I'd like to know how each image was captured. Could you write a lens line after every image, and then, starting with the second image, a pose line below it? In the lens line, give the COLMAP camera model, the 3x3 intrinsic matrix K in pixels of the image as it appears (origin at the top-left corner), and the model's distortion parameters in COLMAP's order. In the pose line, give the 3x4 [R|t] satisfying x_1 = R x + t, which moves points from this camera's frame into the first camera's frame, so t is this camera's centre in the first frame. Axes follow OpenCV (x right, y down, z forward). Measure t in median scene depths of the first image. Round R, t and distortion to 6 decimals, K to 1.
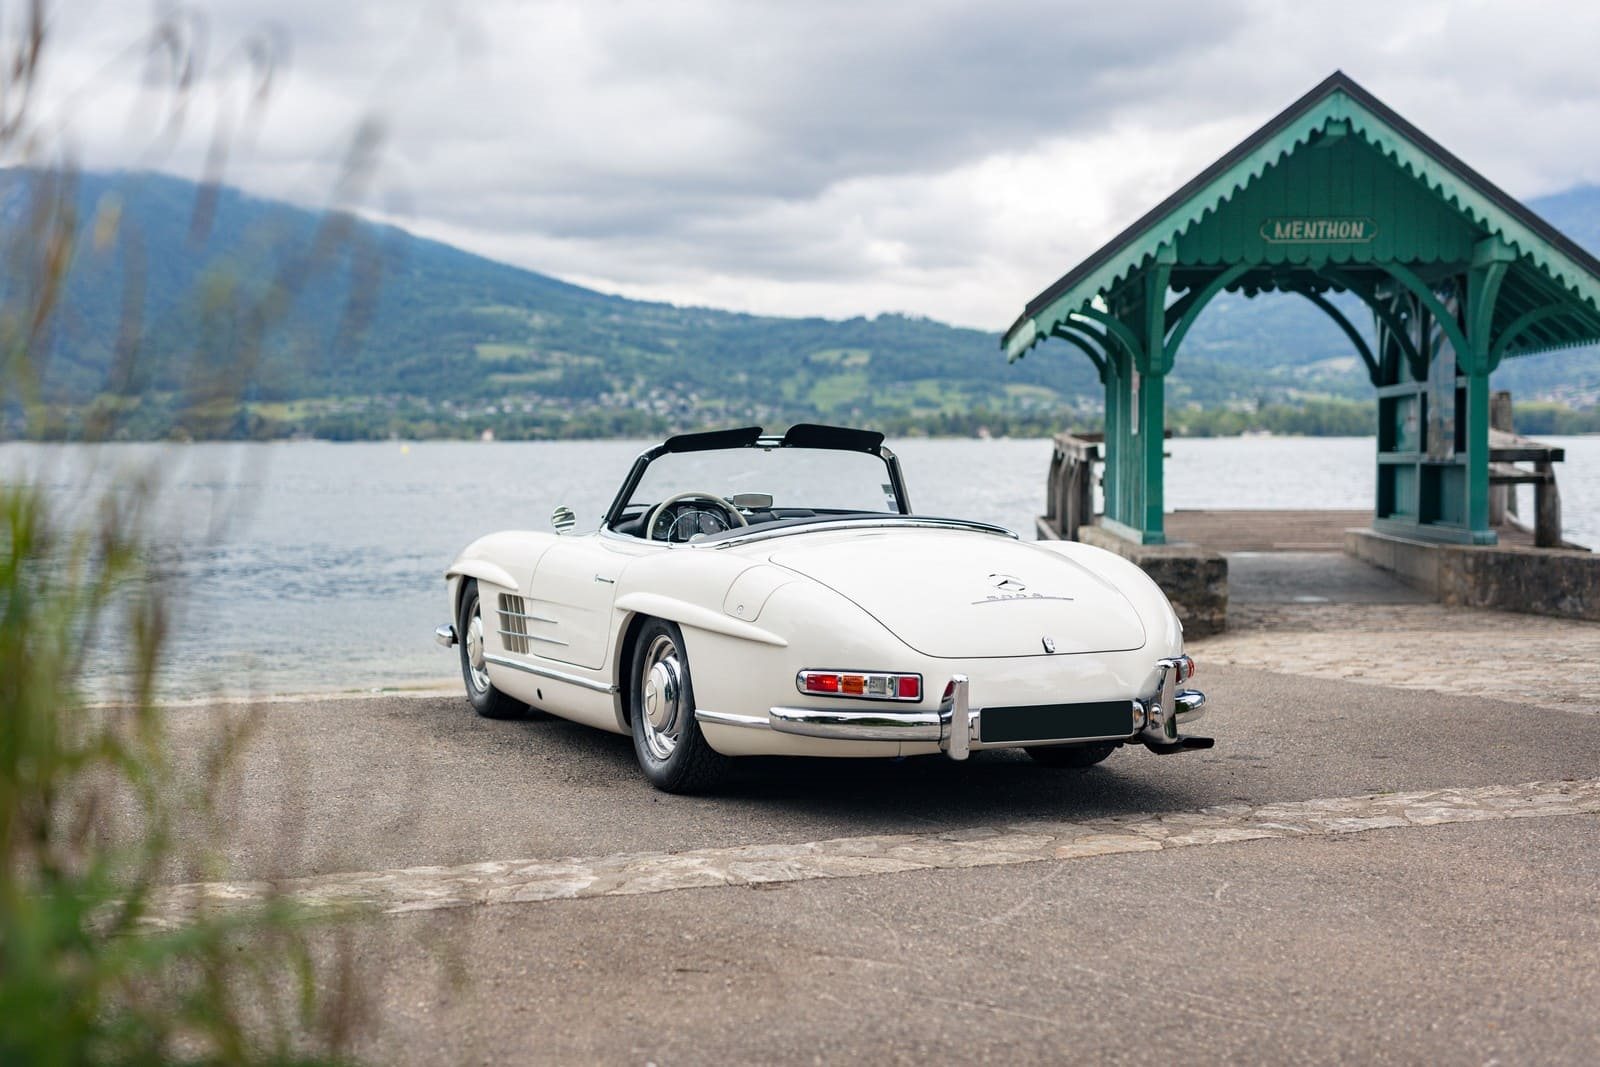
lens RADIAL K [[2331.1, 0, 803.1], [0, 2331.1, 534.7], [0, 0, 1]] dist [-0.007412, 0.022022]
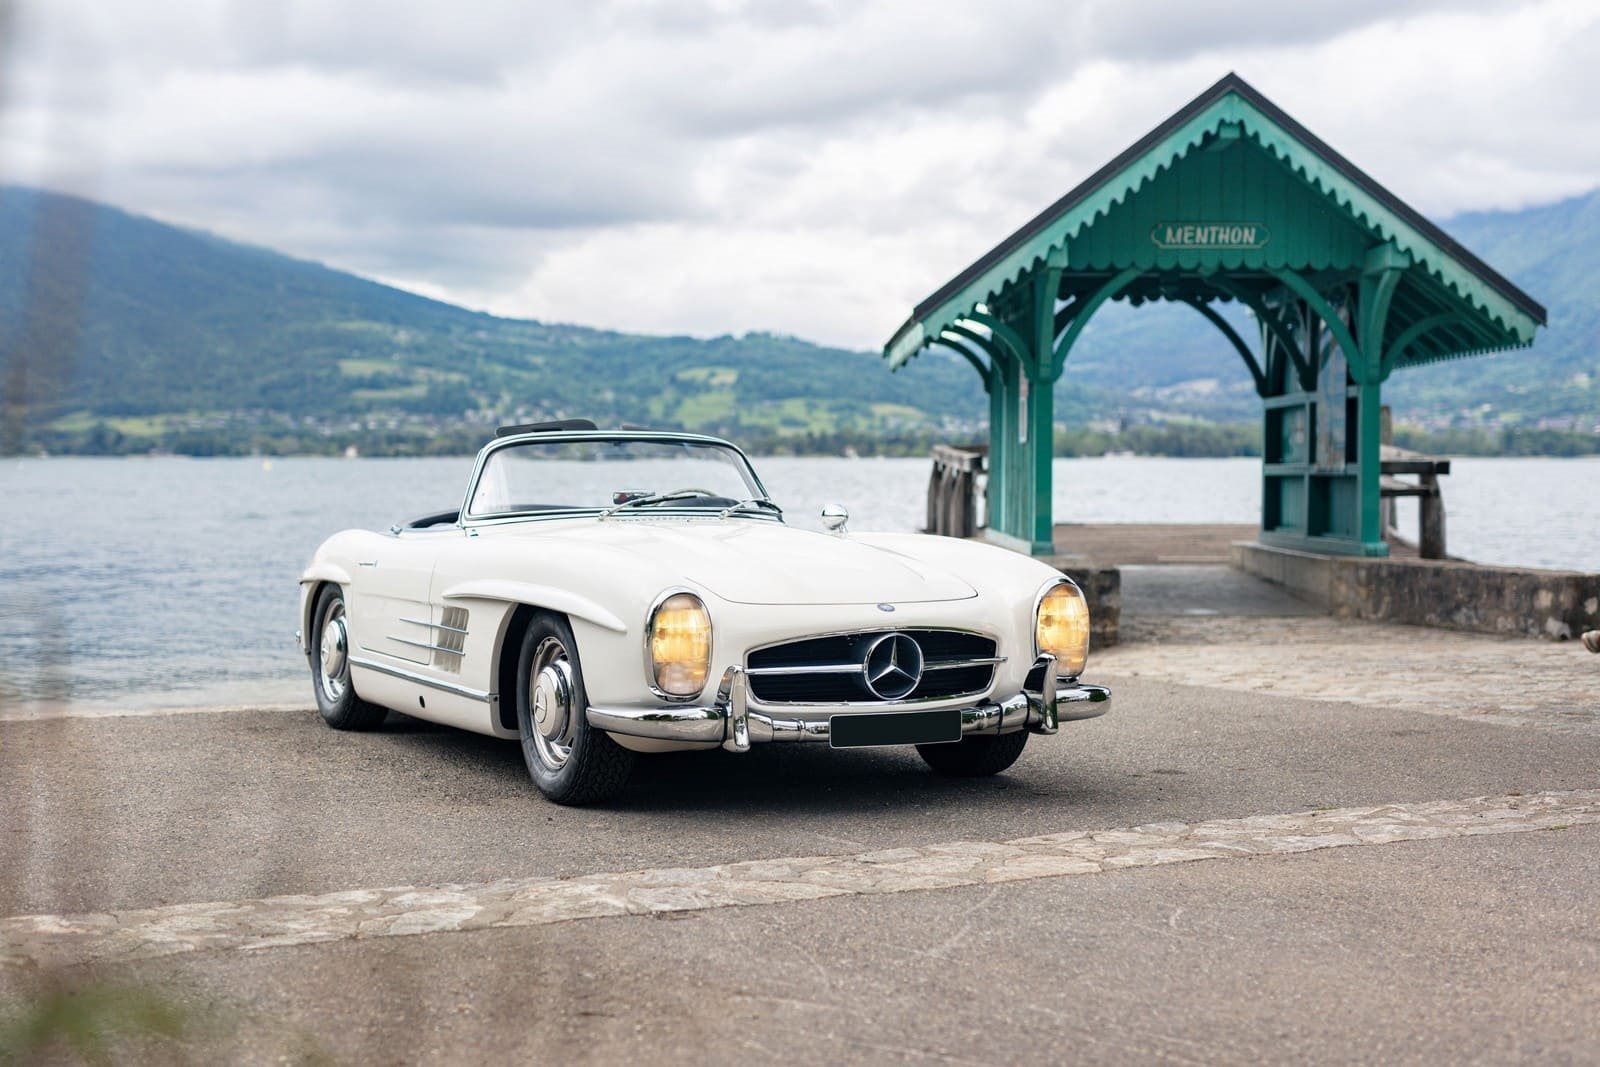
lens RADIAL K [[2331.1, 0, 803.1], [0, 2331.1, 534.7], [0, 0, 1]] dist [-0.007412, 0.022022]
pose [[0.998361, 0.002851, 0.057157, -0.005623], [-0.002389, 0.999964, -0.008143, 0.003792], [-0.057178, 0.007993, 0.998332, 0.033279]]
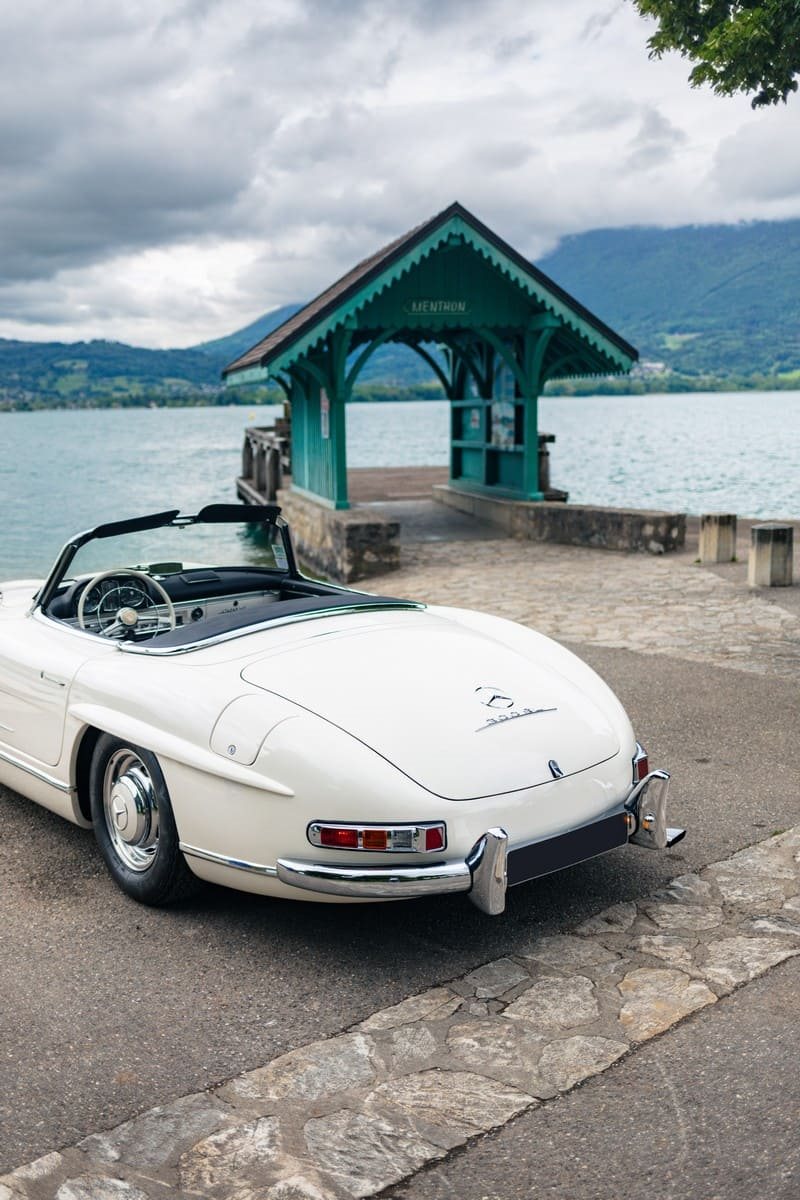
lens RADIAL K [[1213.3, 0, 400.0], [0, 1213.3, 600.0], [0, 0, 1]] dist [-0.002657, -0.021490]
pose [[0.961944, -0.059989, 0.266581, -0.035876], [0.028413, 0.992274, 0.120767, -0.034545], [-0.271766, -0.108596, 0.956217, 0.206872]]
